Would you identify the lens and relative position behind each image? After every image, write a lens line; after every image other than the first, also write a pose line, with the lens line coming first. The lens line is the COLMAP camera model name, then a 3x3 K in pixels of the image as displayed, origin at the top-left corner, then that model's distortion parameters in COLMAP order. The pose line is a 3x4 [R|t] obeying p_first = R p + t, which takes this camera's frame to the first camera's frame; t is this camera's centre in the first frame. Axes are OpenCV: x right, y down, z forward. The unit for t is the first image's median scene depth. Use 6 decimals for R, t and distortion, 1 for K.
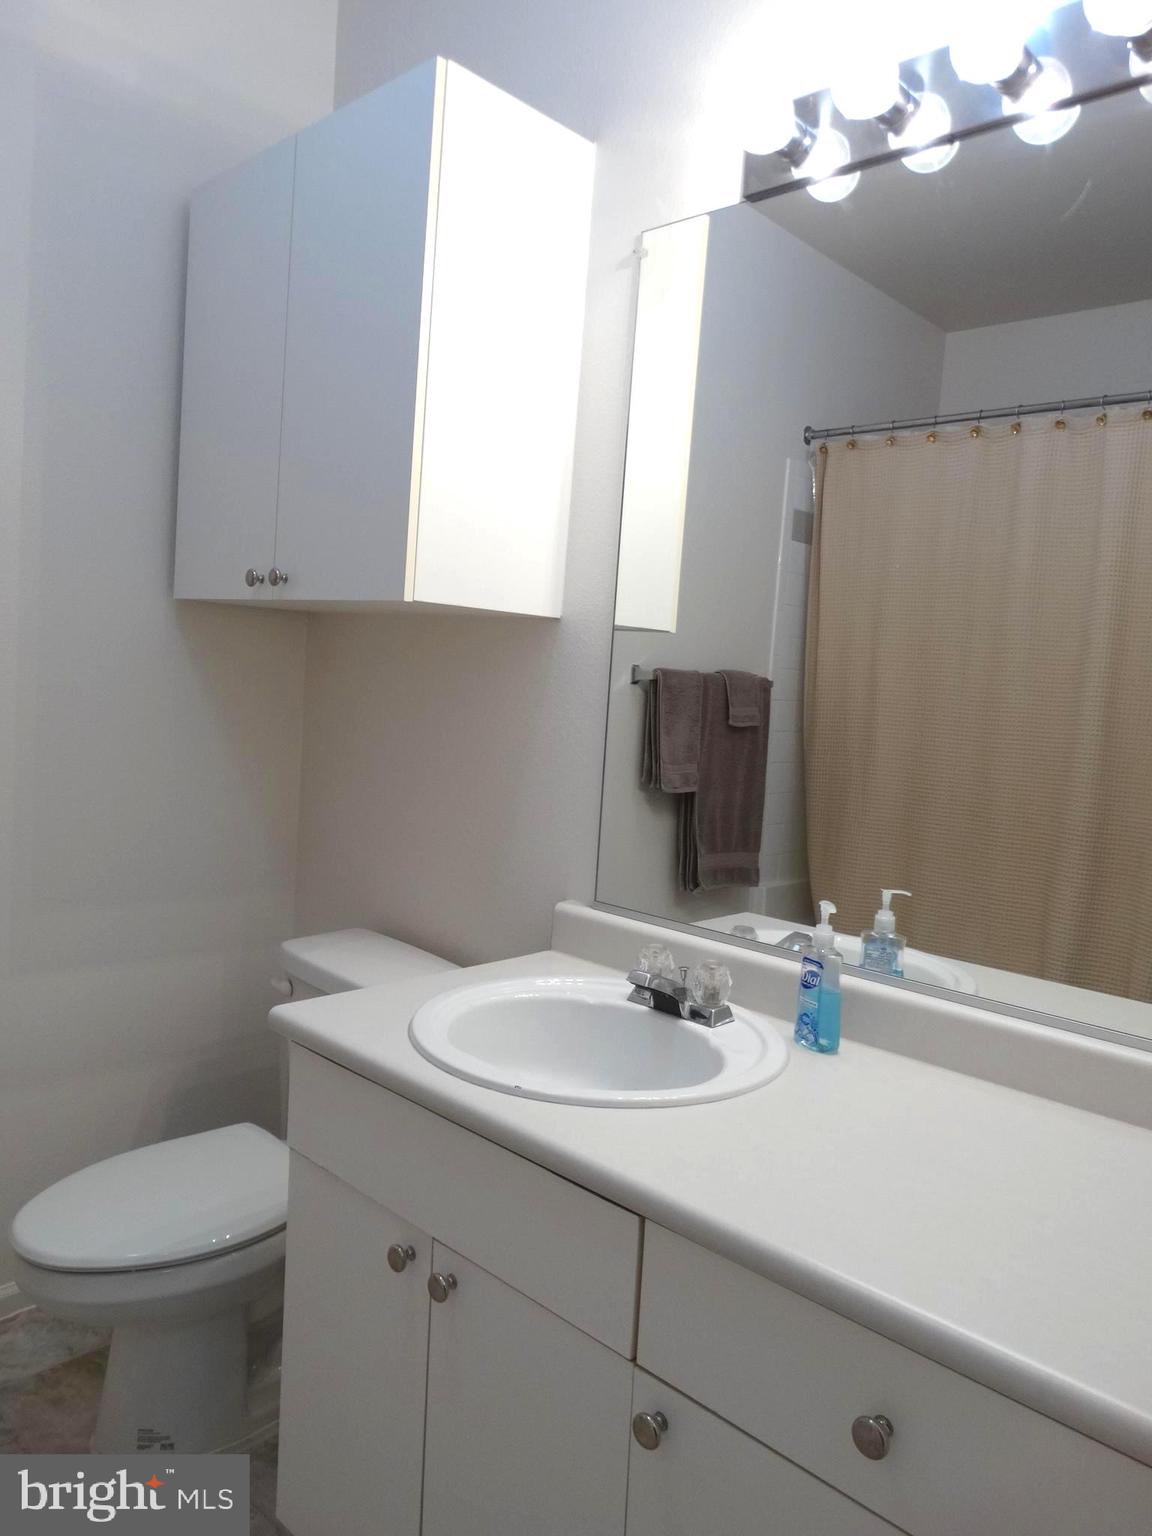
lens RADIAL K [[1088.2, 0, 576.4], [0, 1088.2, 772.5], [0, 0, 1]] dist [-0.006975, 0.001371]
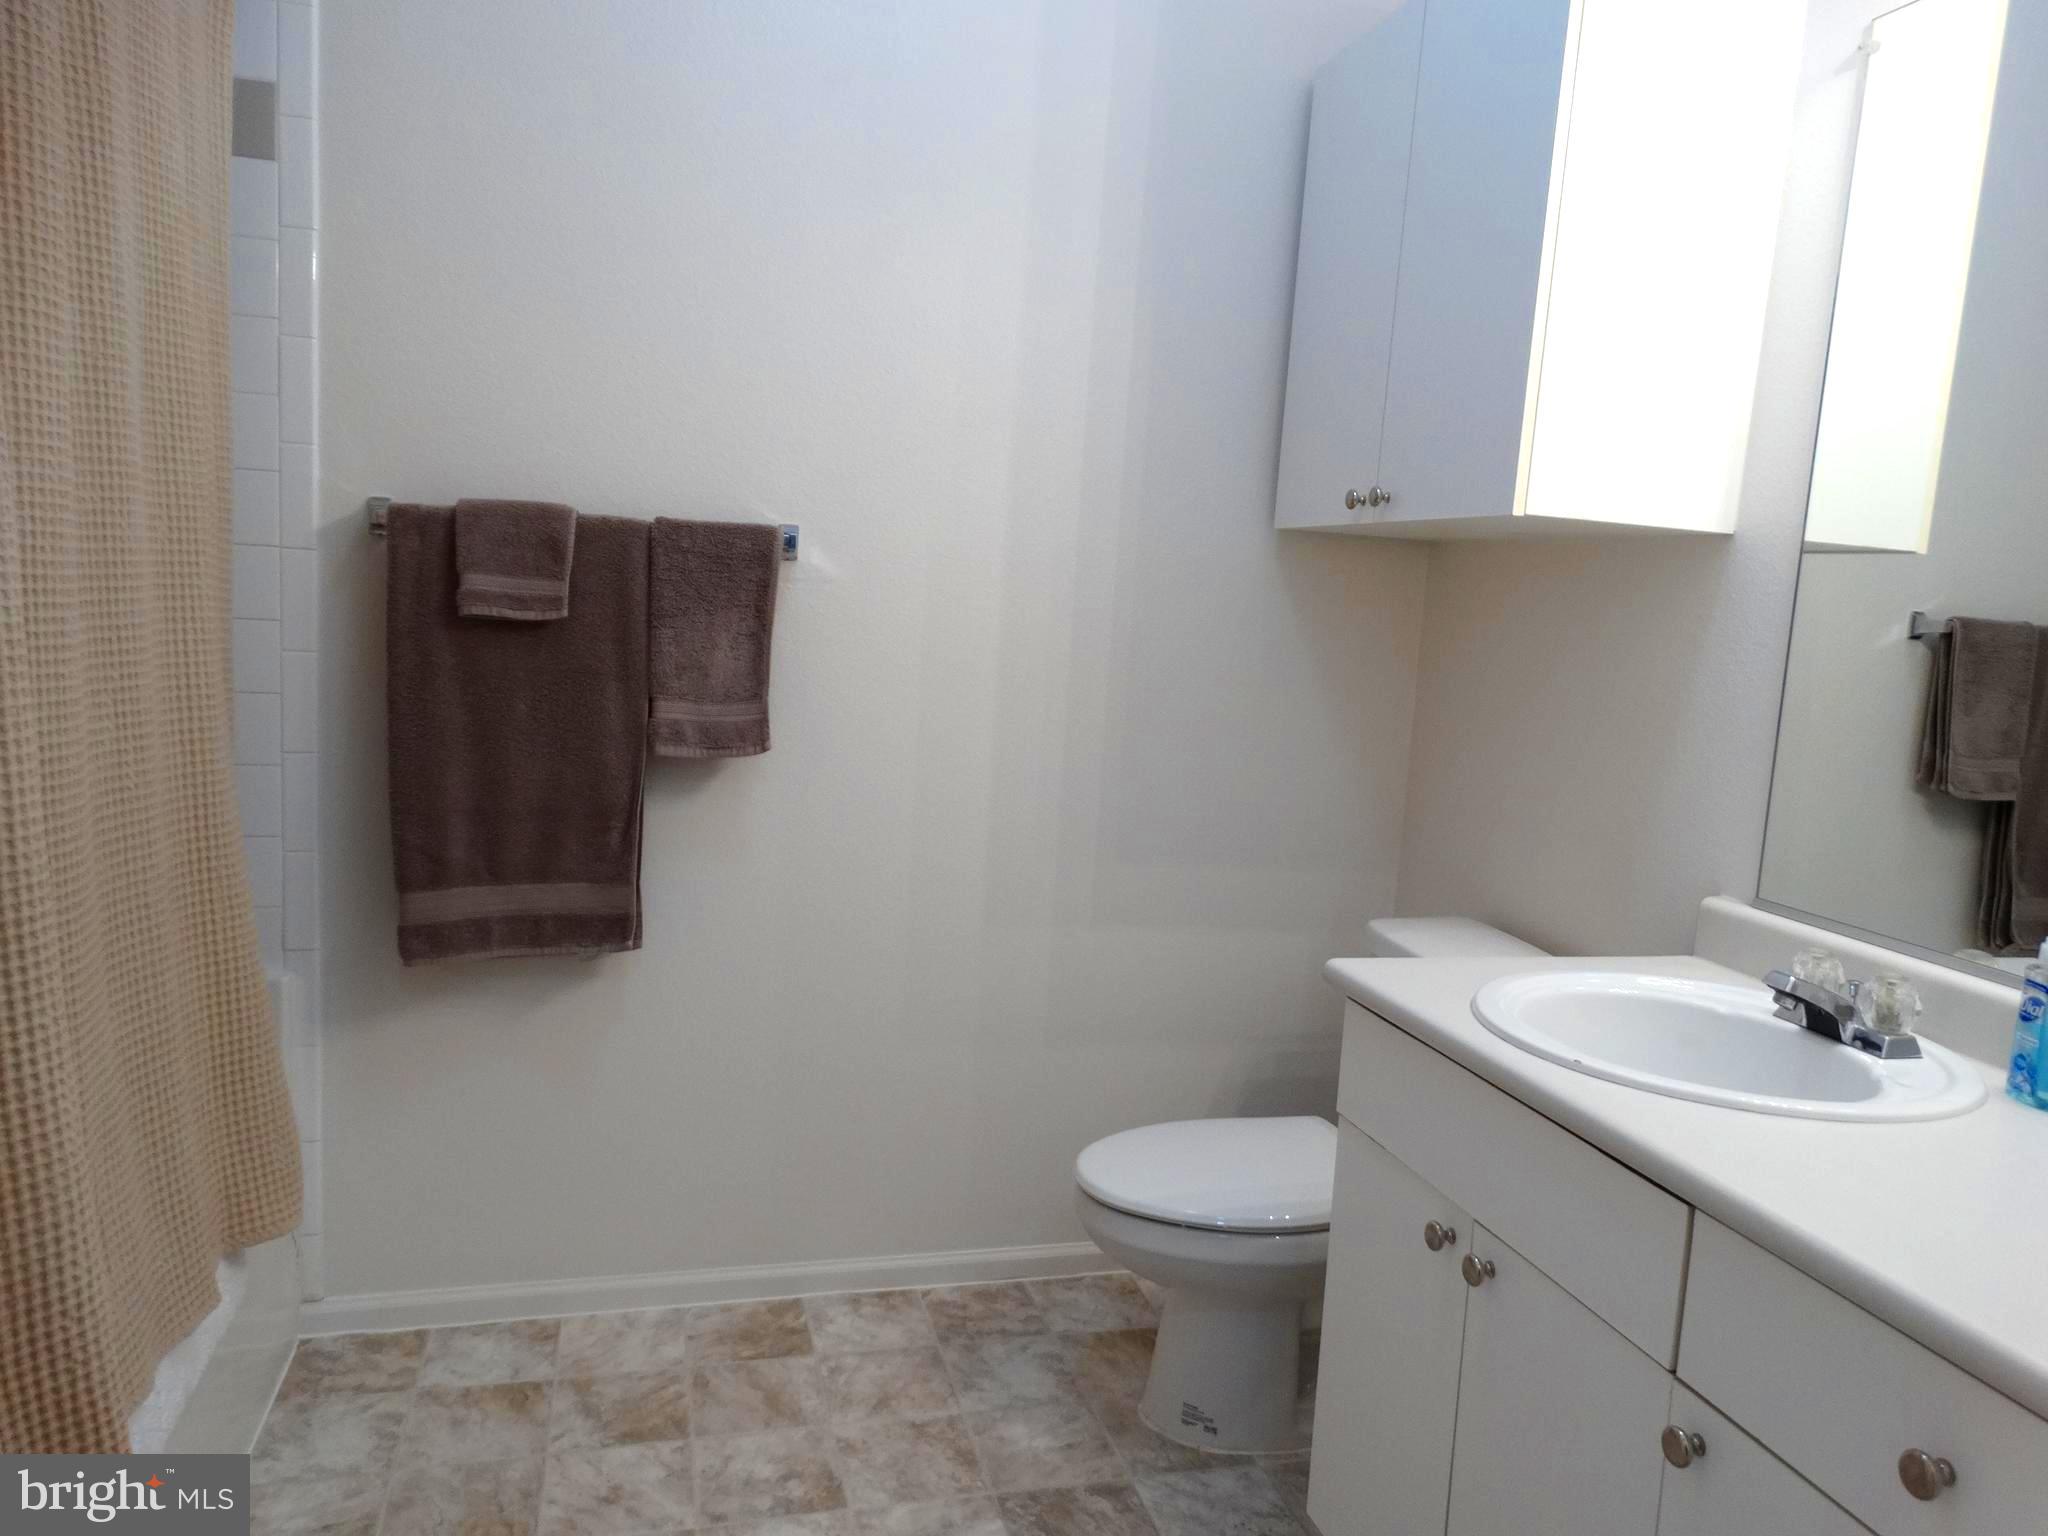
lens RADIAL K [[1429.7, 0, 1041.5], [0, 1429.7, 789.6], [0, 0, 1]] dist [-0.047134, -0.004278]
pose [[0.855353, 0.052981, -0.515330, 0.100102], [-0.046422, 0.998593, 0.025614, 0.040765], [0.515962, 0.002013, 0.856609, -0.128371]]
